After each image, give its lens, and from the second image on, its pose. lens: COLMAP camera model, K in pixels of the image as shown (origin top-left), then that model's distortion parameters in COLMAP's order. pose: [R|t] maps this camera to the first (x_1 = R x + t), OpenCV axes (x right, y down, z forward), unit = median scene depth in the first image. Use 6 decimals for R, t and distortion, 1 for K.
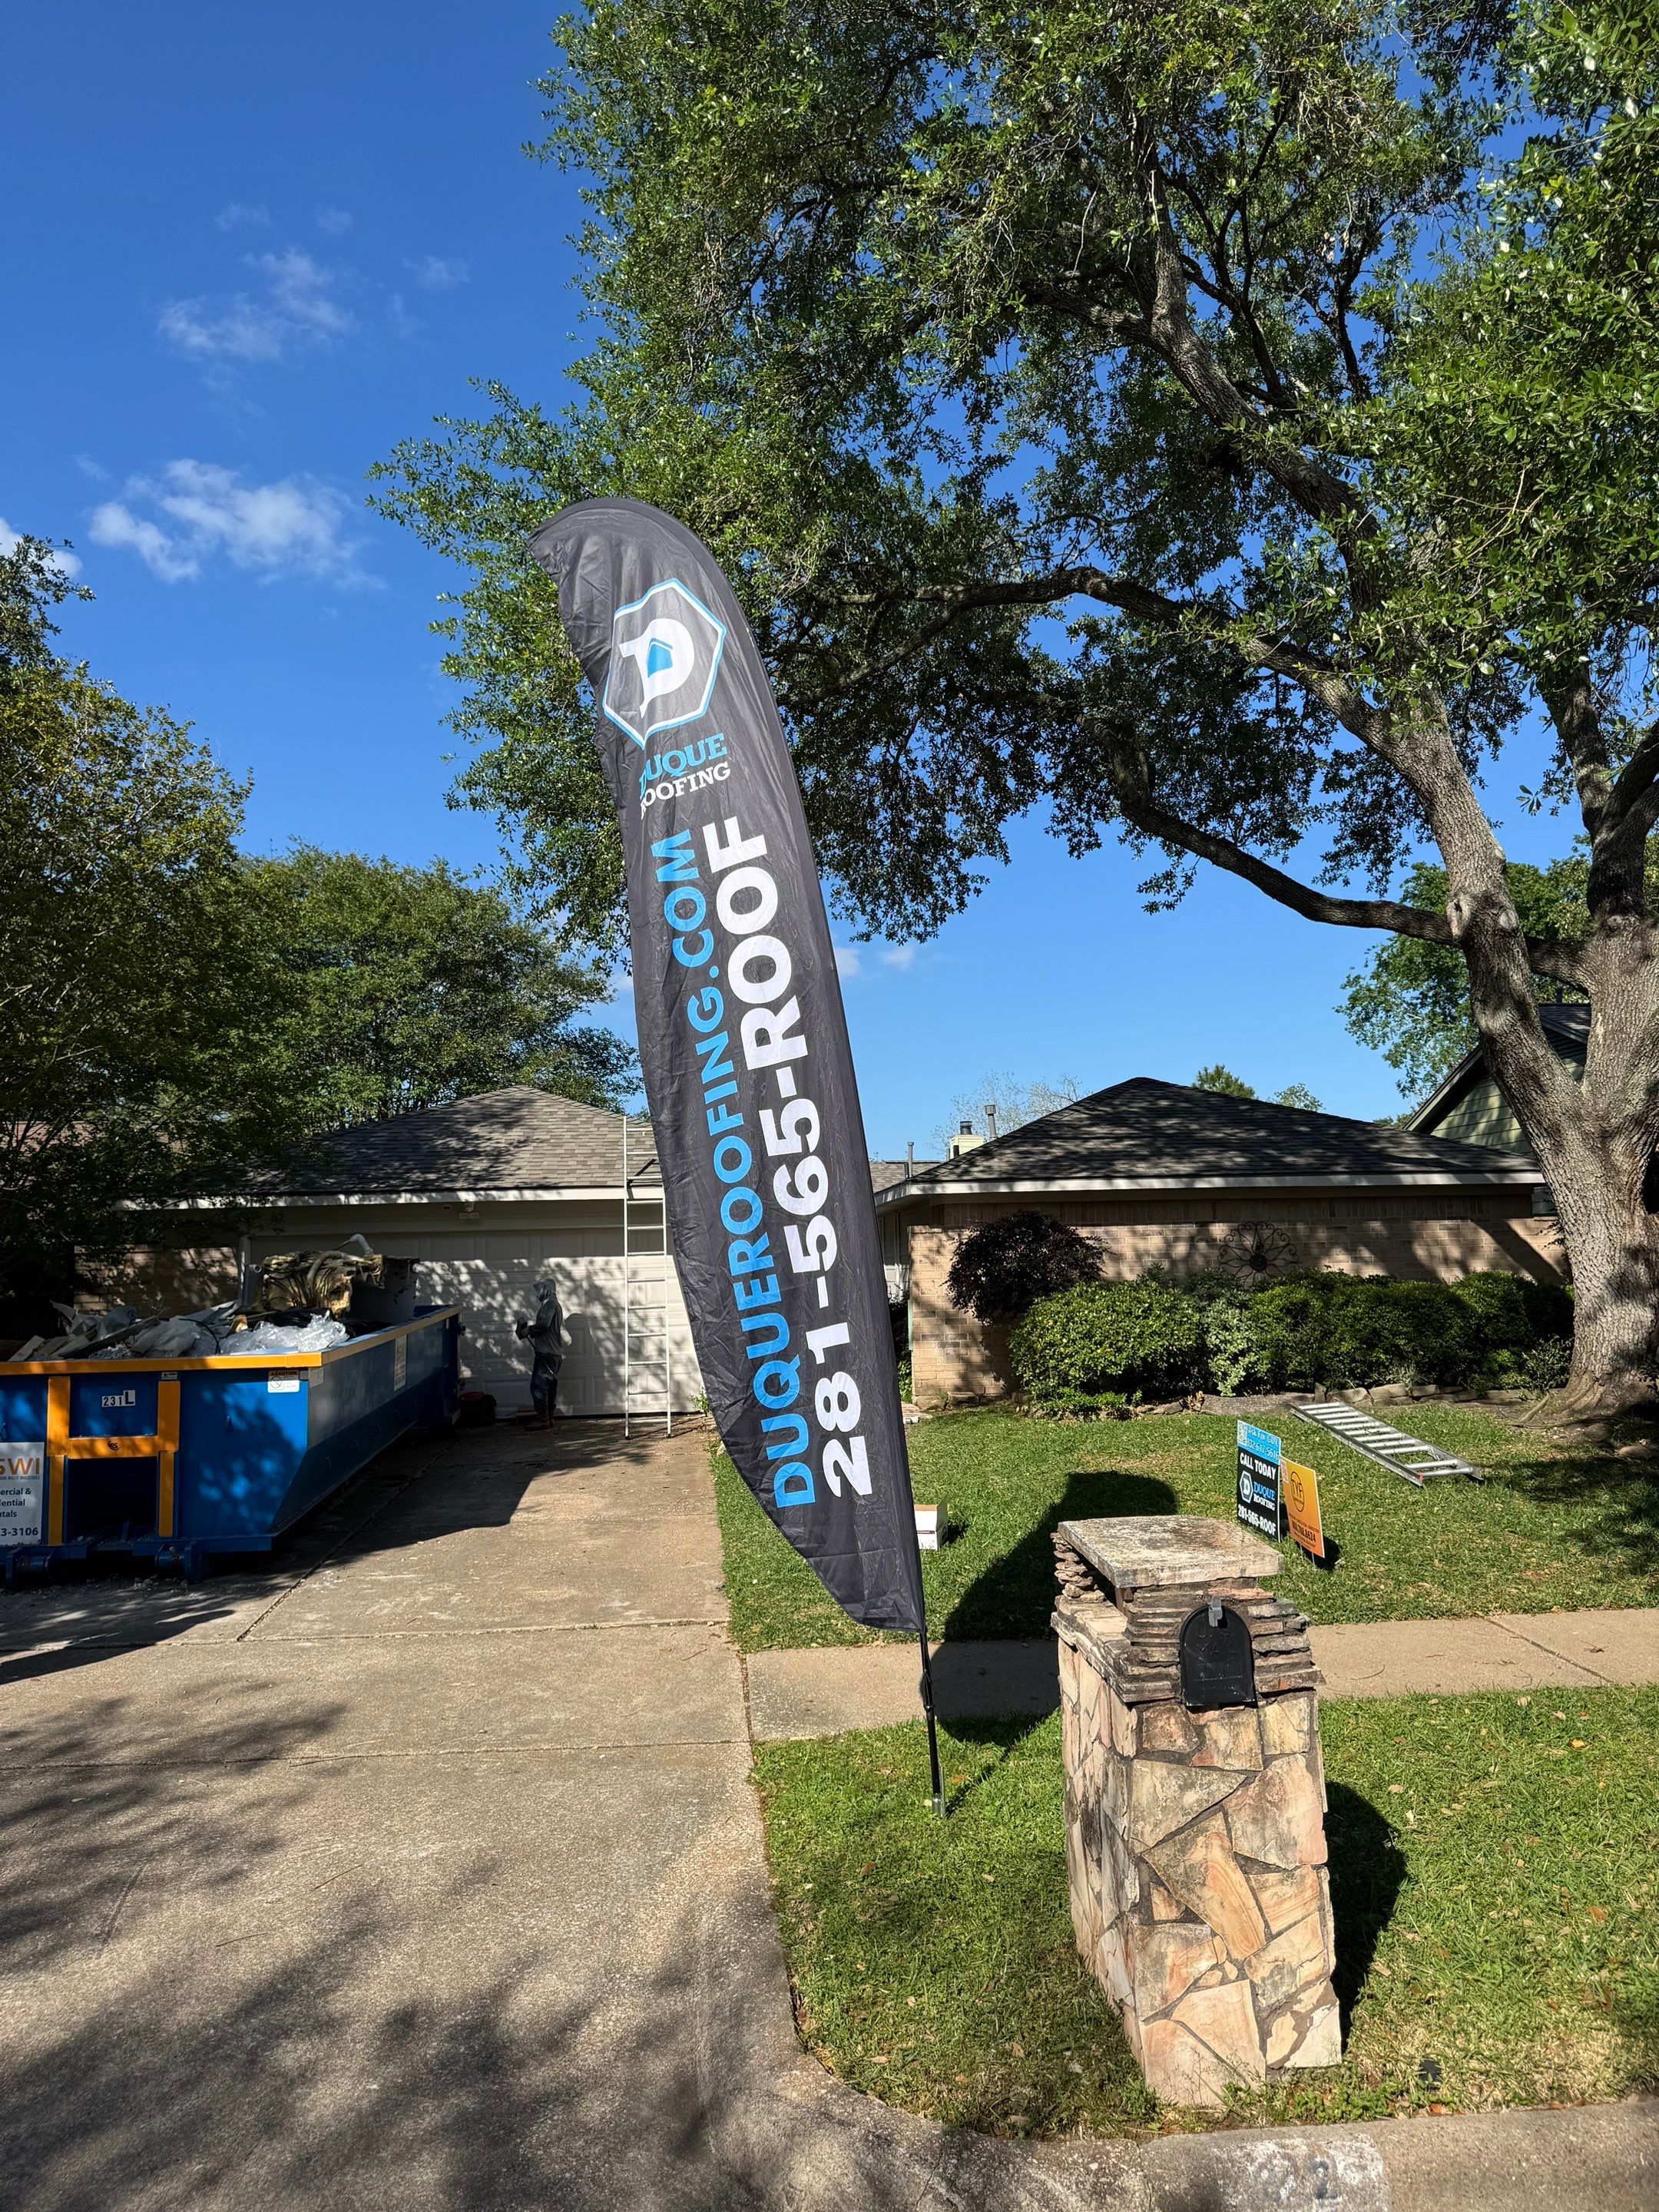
lens RADIAL K [[1559.9, 0, 827.8], [0, 1559.9, 1105.5], [0, 0, 1]] dist [0.004400, -0.002921]
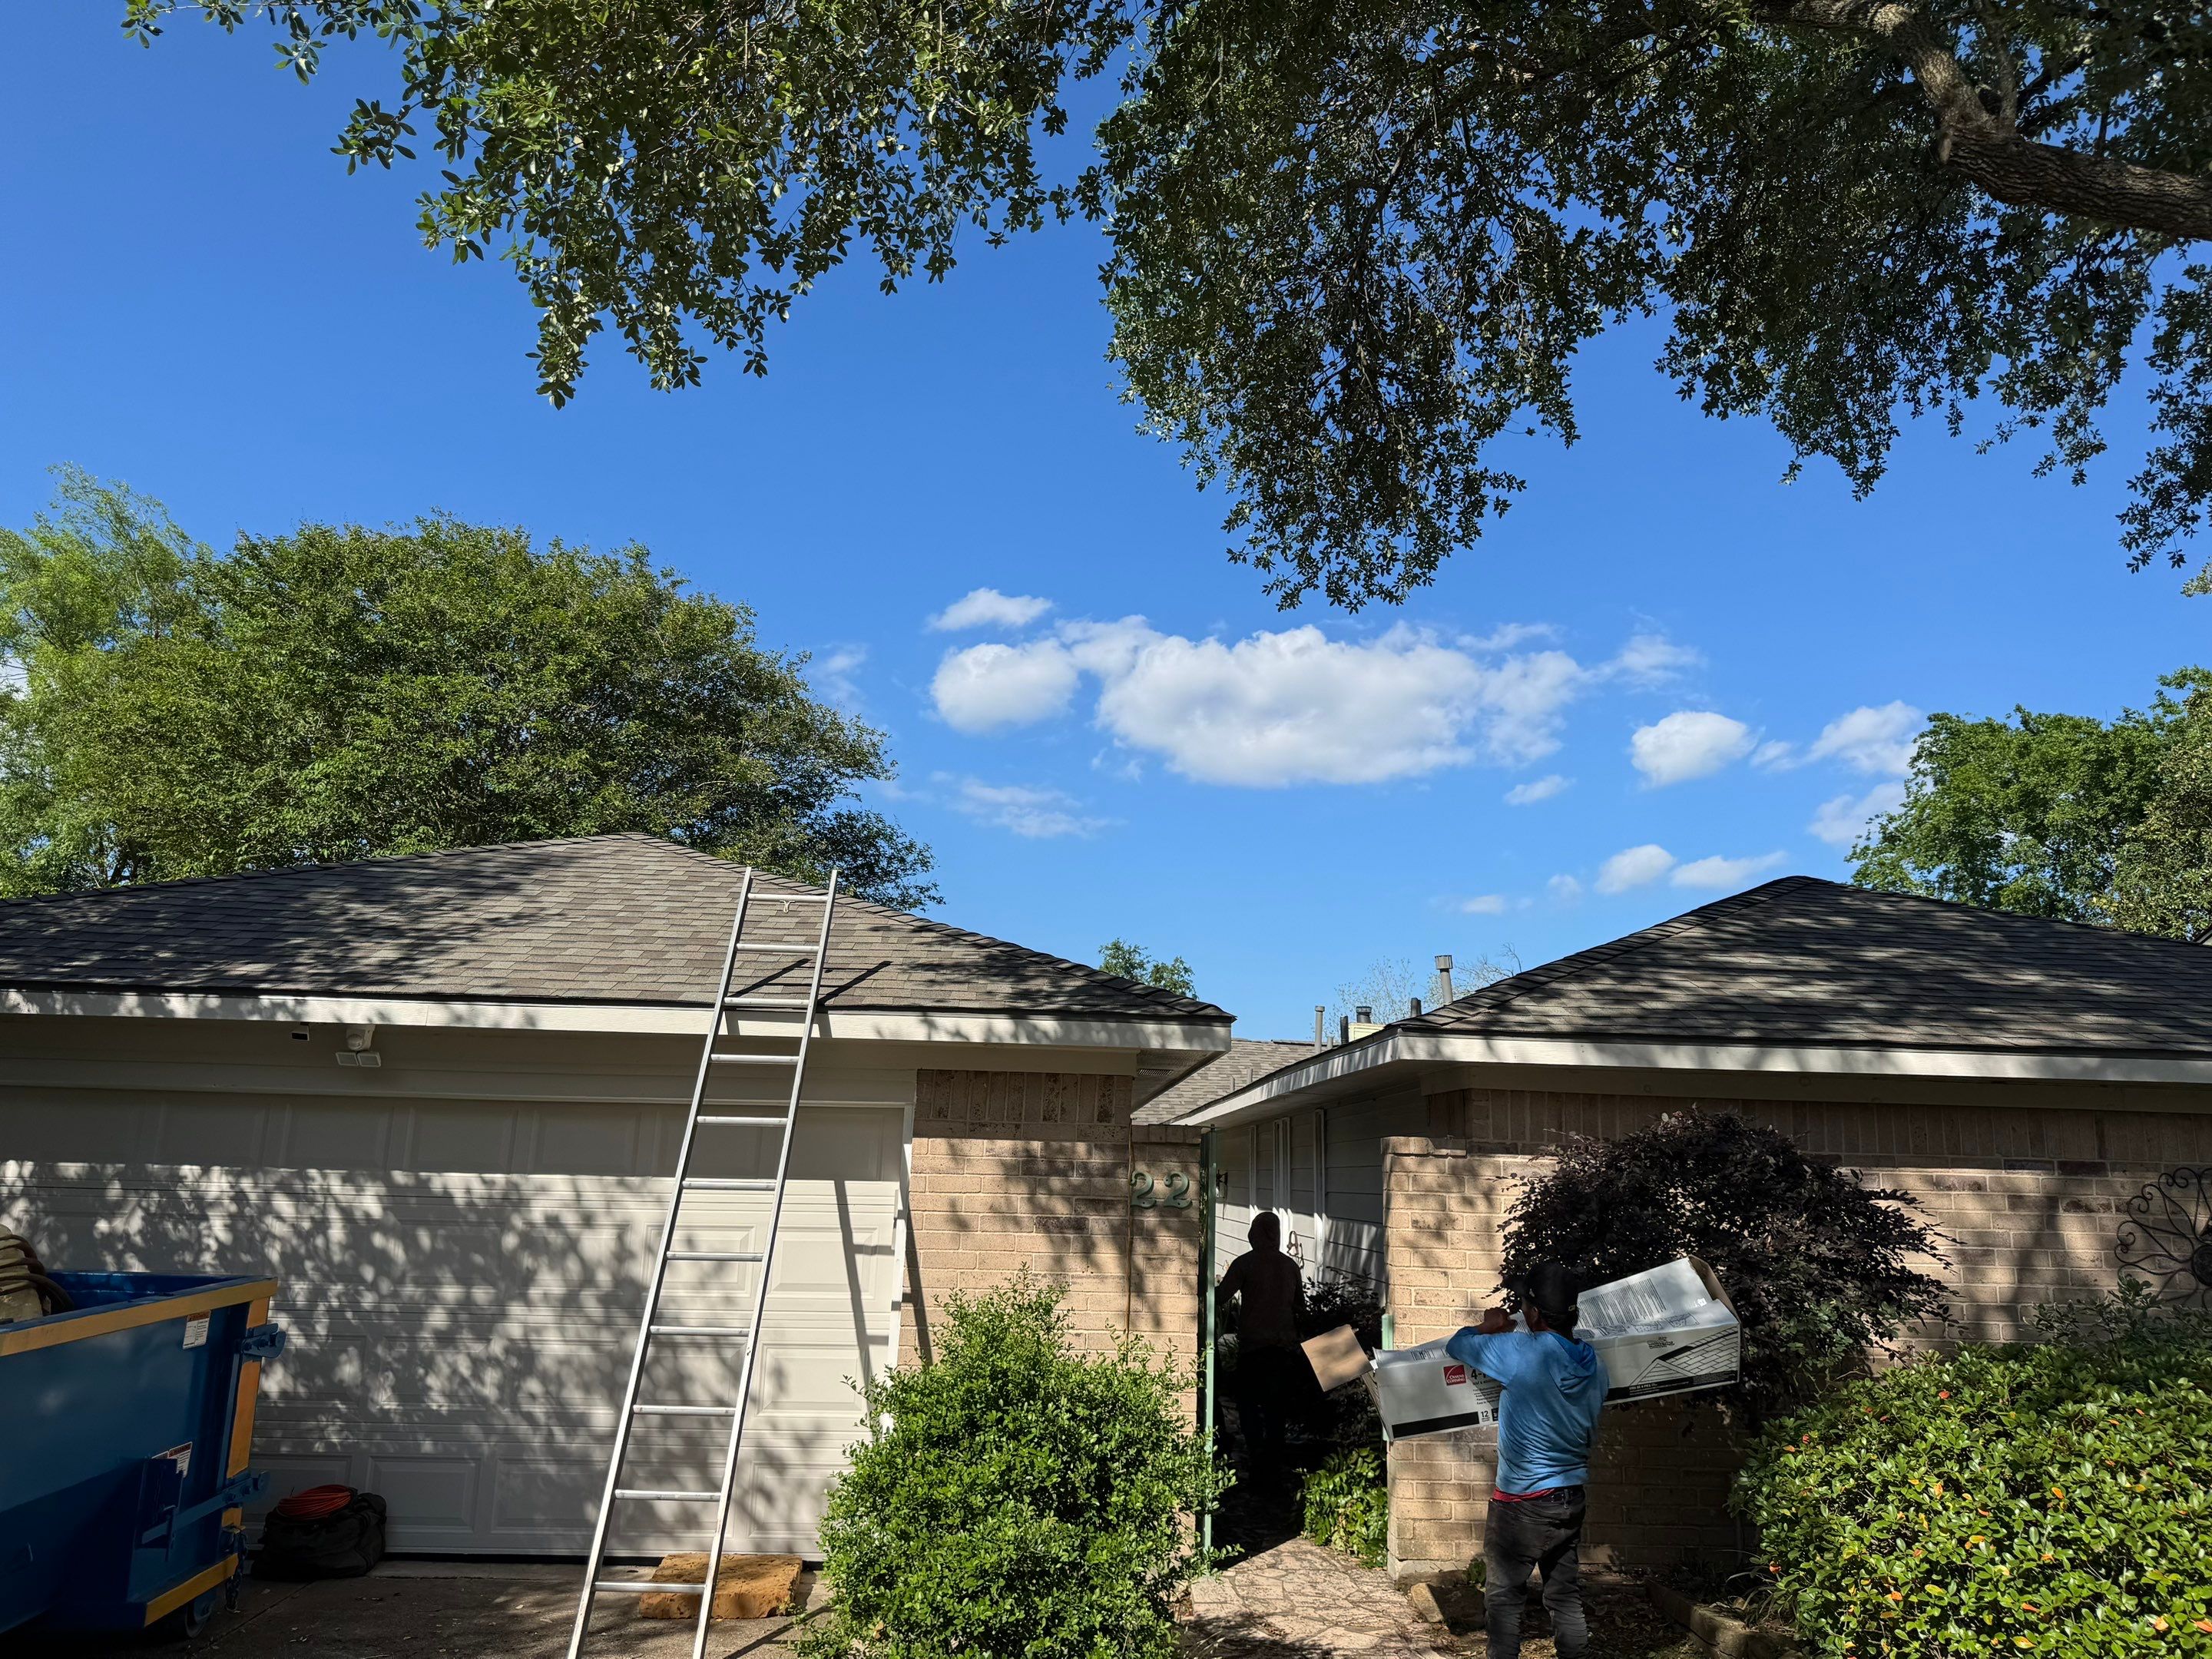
lens RADIAL K [[1559.9, 0, 1110.4], [0, 1559.9, 833.6], [0, 0, 1]] dist [0.004400, -0.002921]
pose [[0.997485, 0.037007, -0.060447, -0.001789], [-0.043393, 0.993203, -0.108007, 0.038320], [0.056040, 0.110359, 0.992311, 0.487811]]
